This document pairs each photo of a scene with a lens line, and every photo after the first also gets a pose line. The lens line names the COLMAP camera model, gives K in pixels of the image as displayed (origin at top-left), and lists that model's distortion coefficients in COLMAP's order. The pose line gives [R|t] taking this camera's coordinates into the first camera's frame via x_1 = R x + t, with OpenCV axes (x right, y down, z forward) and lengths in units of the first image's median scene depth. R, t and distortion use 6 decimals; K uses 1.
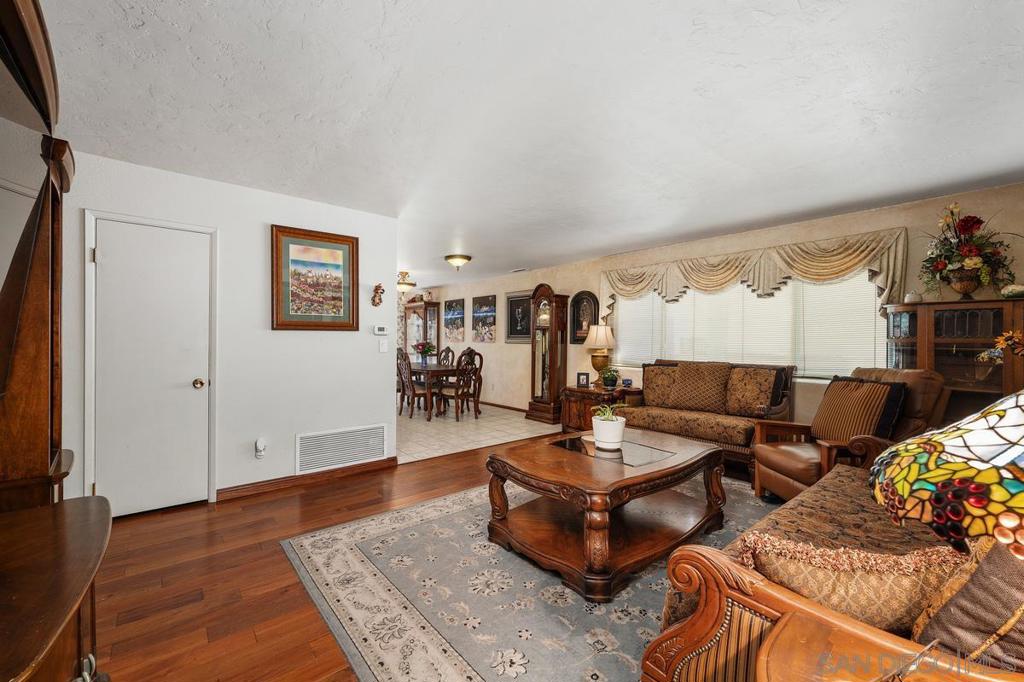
lens RADIAL K [[409.5, 0, 514.7], [0, 409.5, 342.8], [0, 0, 1]] dist [-0.002514, -0.000360]
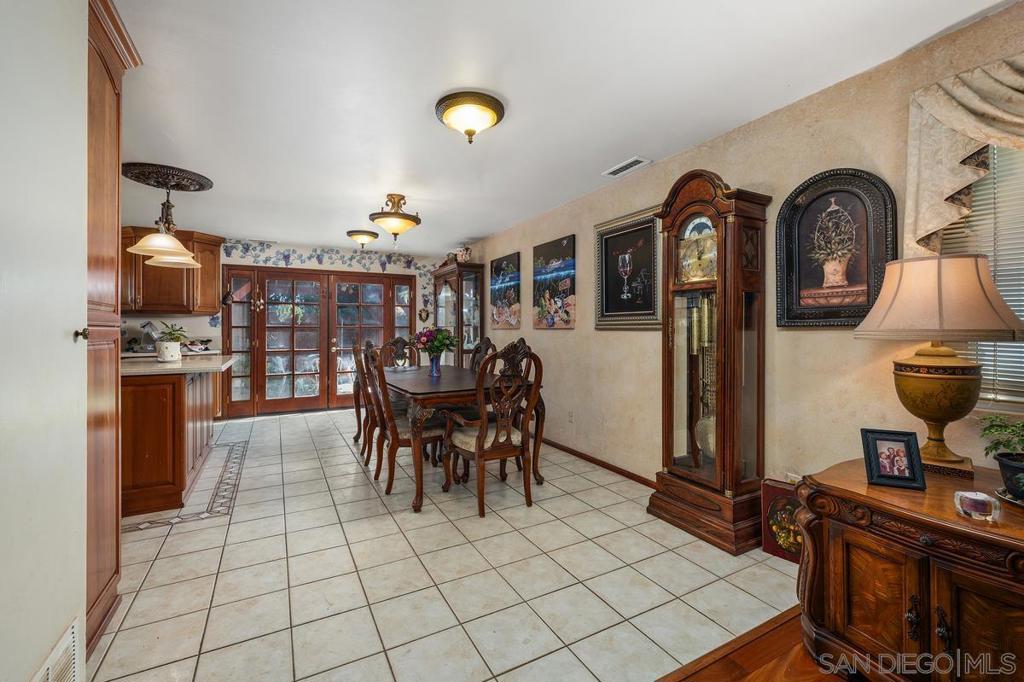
lens RADIAL K [[440.6, 0, 508.2], [0, 440.6, 326.0], [0, 0, 1]] dist [0.008404, -0.000665]
pose [[0.976020, -0.010393, -0.217433, -0.010303], [0.006483, 0.999804, -0.018688, 0.005614], [0.217585, 0.016830, 0.975896, 0.463005]]
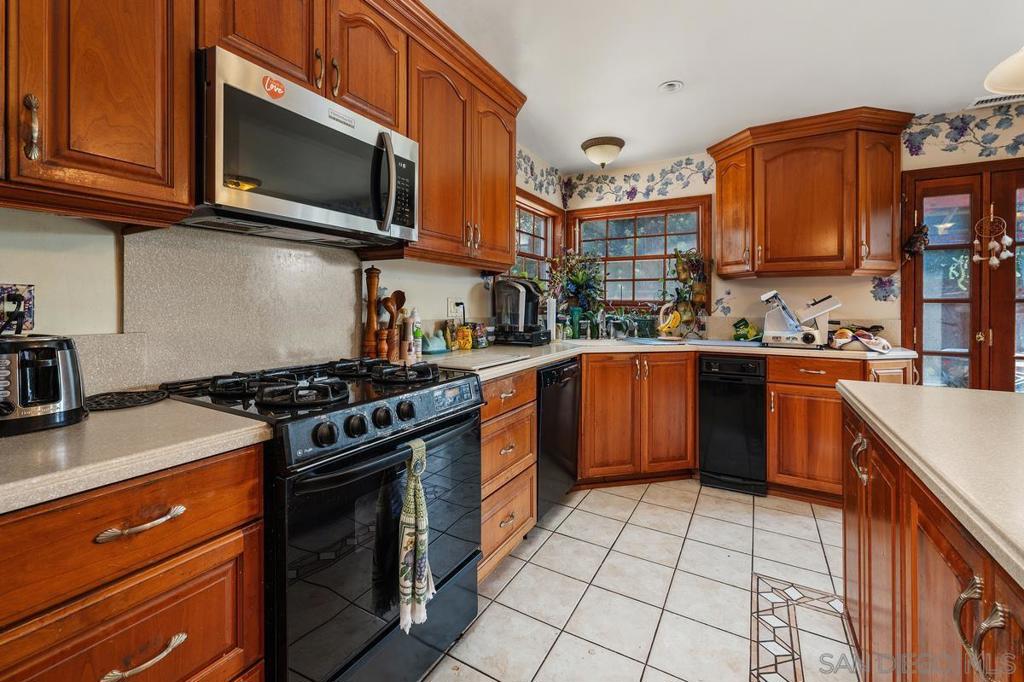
lens RADIAL K [[409.5, 0, 526.9], [0, 409.5, 306.4], [0, 0, 1]] dist [-0.002514, -0.000360]
pose [[0.355324, 0.002460, -0.934740, -0.461792], [-0.006801, 0.999977, 0.000047, -0.003323], [0.934719, 0.006341, 0.355332, 0.687450]]
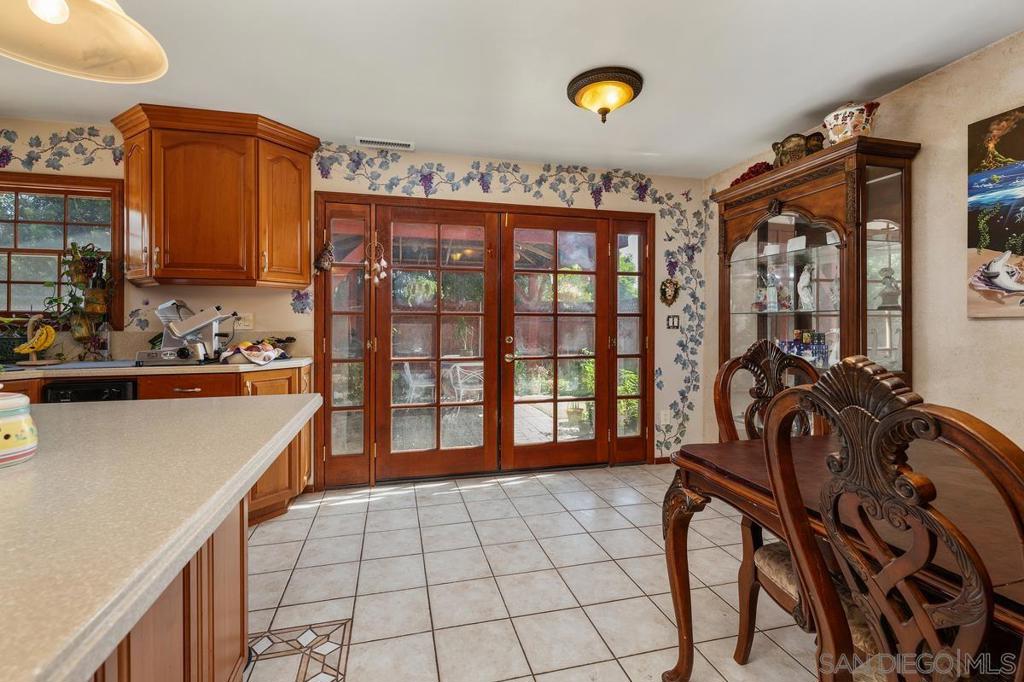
lens RADIAL K [[438.6, 0, 504.9], [0, 438.6, 322.7], [0, 0, 1]] dist [-0.002995, -0.000368]
pose [[0.894577, -0.003918, -0.446896, -0.341354], [0.000113, 0.999964, -0.008541, 0.001651], [0.446913, 0.007591, 0.894545, 0.837885]]
